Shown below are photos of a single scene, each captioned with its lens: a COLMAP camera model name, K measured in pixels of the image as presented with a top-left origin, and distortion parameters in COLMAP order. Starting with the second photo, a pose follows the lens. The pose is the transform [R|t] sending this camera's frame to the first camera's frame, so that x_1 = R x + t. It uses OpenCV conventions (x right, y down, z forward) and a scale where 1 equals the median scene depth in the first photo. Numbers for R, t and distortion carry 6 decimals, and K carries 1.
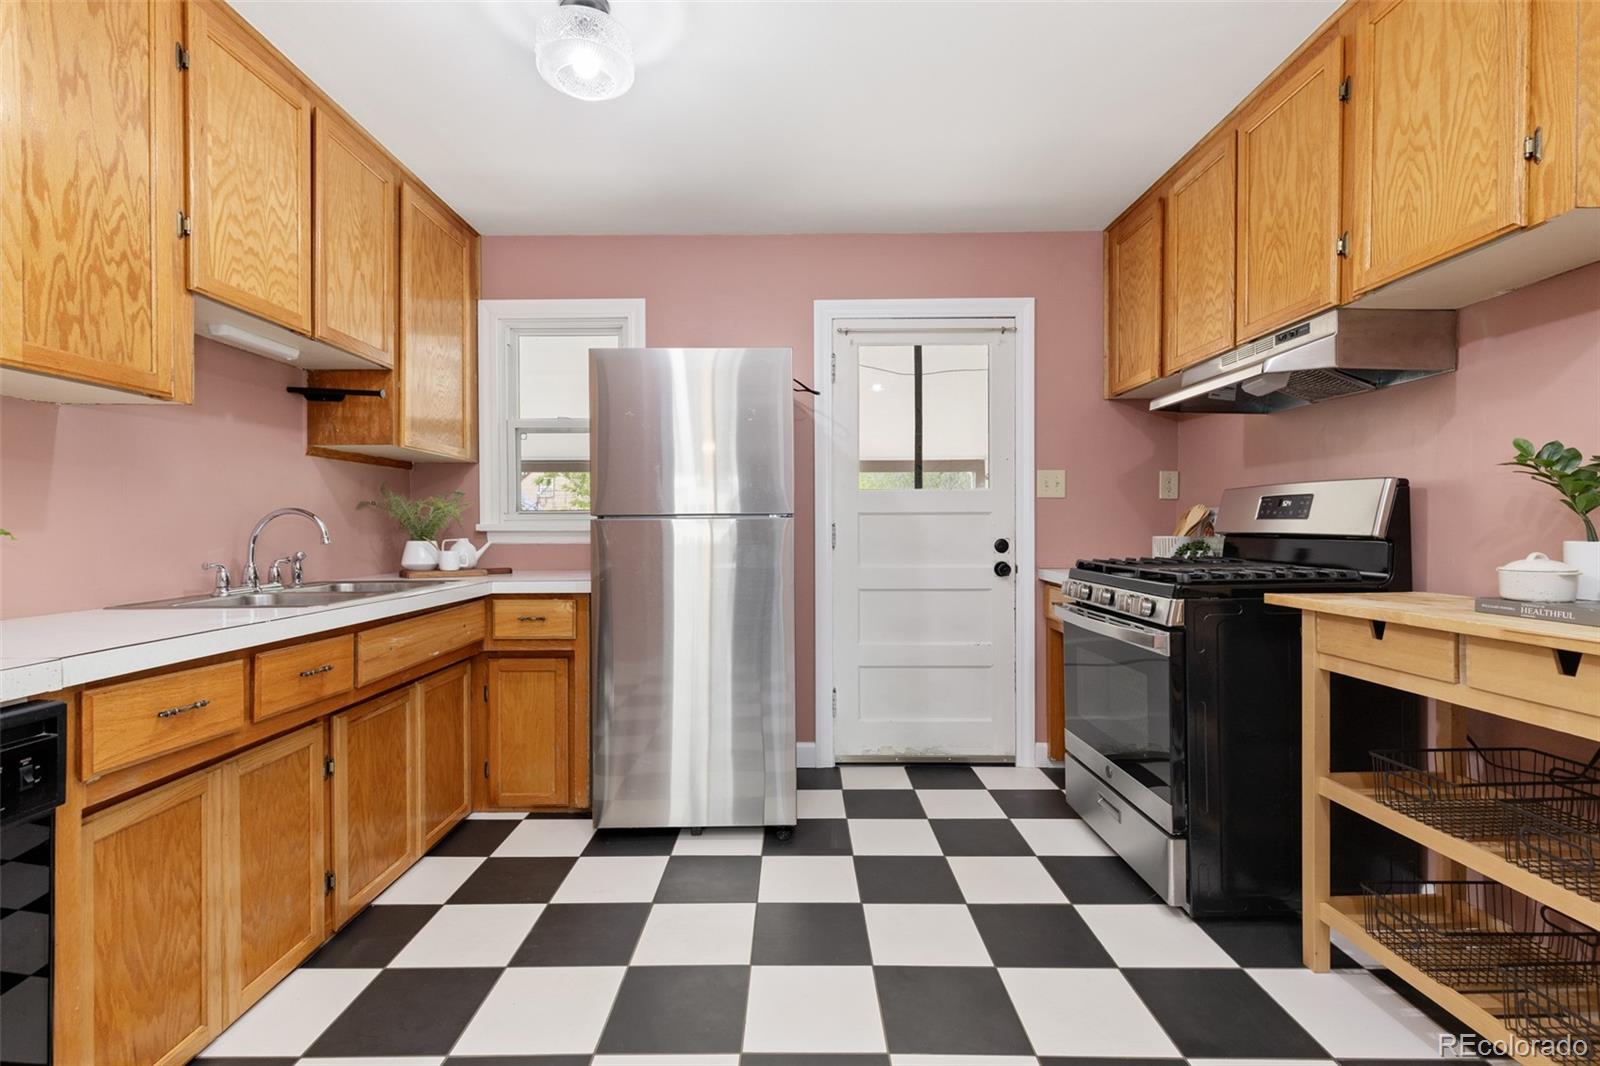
lens RADIAL K [[728.6, 0, 795.8], [0, 728.6, 533.1], [0, 0, 1]] dist [0.011815, -0.002950]
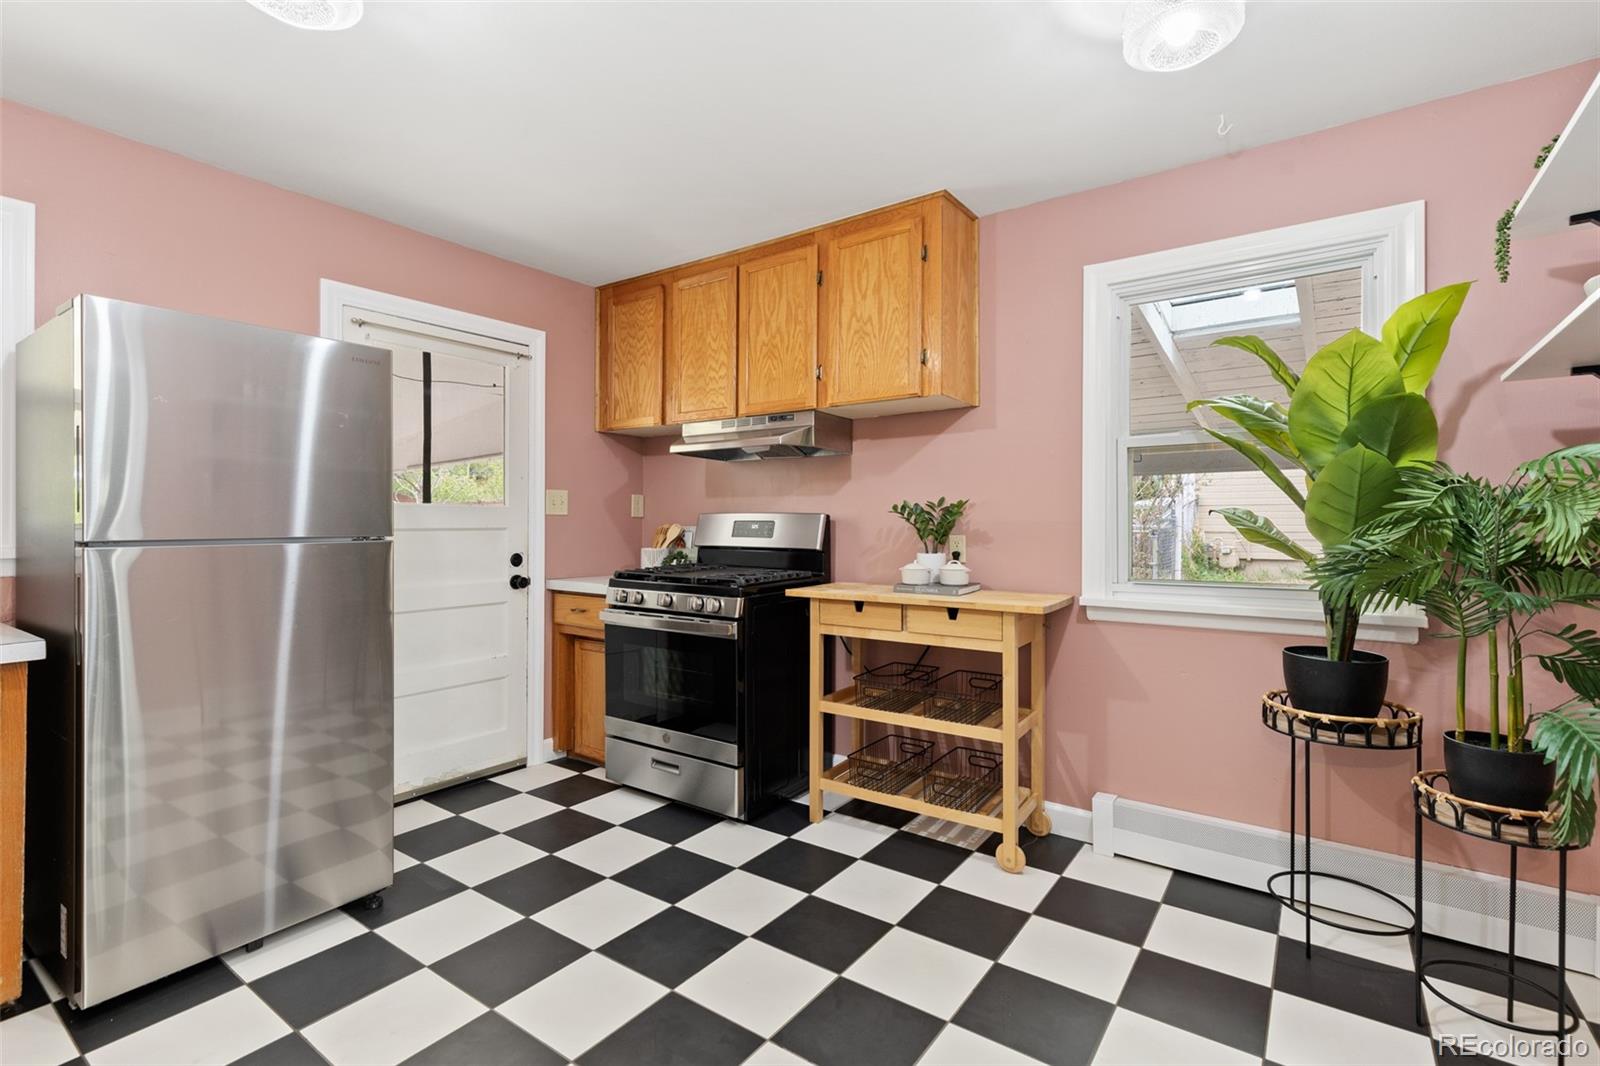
lens RADIAL K [[728.6, 0, 808.9], [0, 728.6, 524.0], [0, 0, 1]] dist [0.011815, -0.002950]
pose [[0.579480, 0.004008, 0.814976, -0.480604], [0.004131, 0.999961, -0.007854, -0.035128], [-0.814976, 0.007918, 0.579441, 0.067762]]
